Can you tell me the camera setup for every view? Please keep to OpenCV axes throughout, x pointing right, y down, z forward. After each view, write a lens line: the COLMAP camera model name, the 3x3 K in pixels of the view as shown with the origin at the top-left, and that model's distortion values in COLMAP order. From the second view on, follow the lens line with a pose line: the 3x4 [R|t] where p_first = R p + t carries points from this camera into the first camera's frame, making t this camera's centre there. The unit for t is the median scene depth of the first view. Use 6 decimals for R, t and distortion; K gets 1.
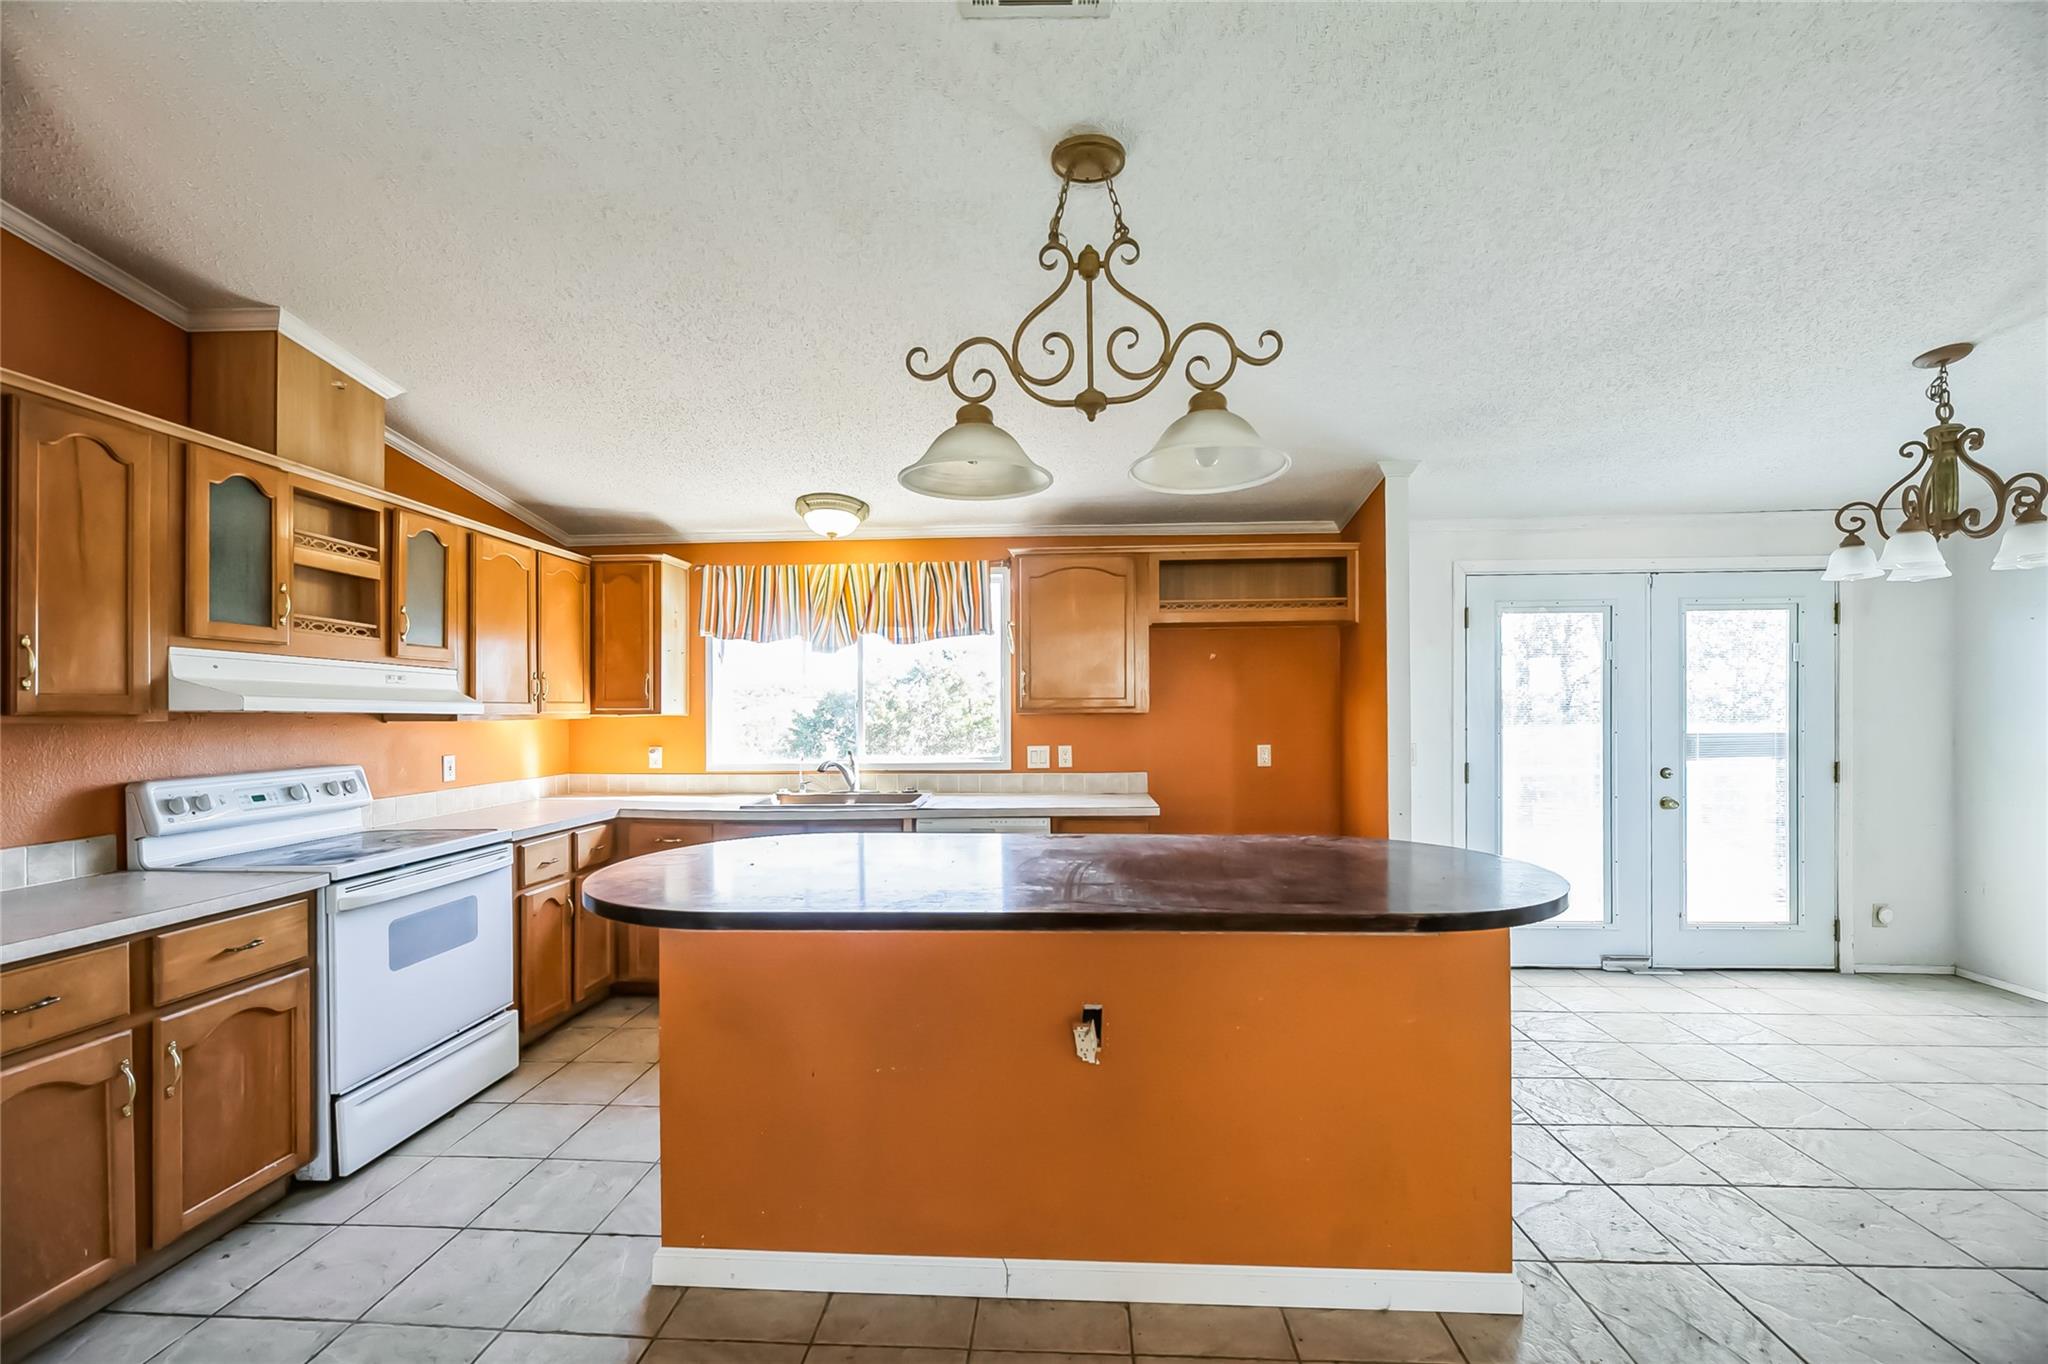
lens RADIAL K [[839.1, 0, 1024.3], [0, 839.1, 696.1], [0, 0, 1]] dist [-0.000313, 0.000150]
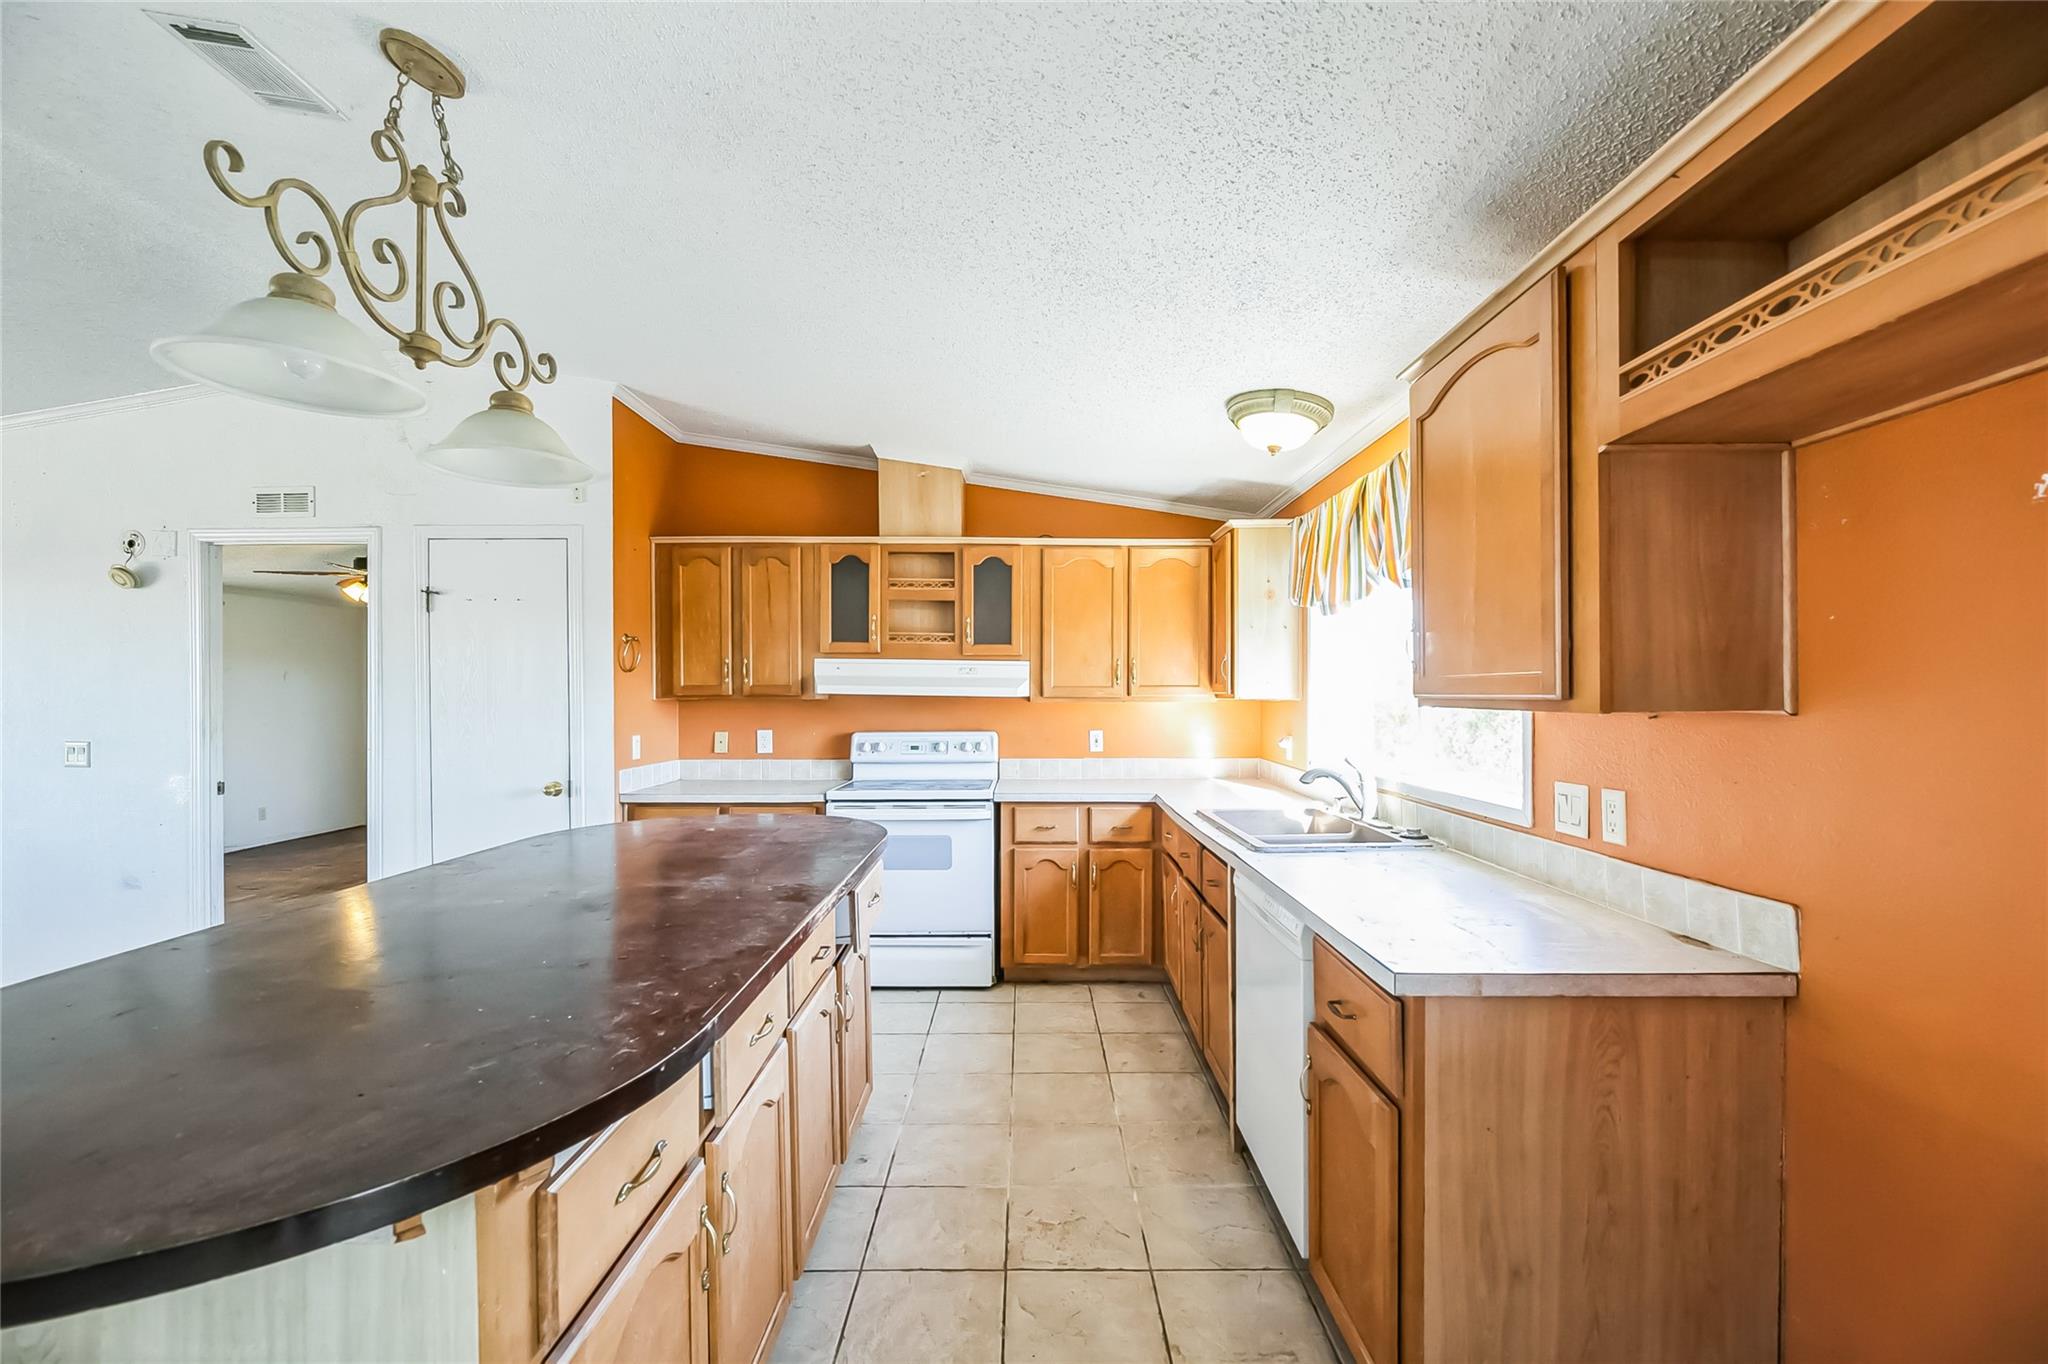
lens RADIAL K [[839.1, 0, 1027.6], [0, 839.1, 694.1], [0, 0, 1]] dist [-0.000313, 0.000150]
pose [[0.068143, 0.008715, -0.997638, 0.625011], [0.015028, 0.999839, 0.009761, 0.006516], [0.997562, -0.015658, 0.068001, 1.002261]]
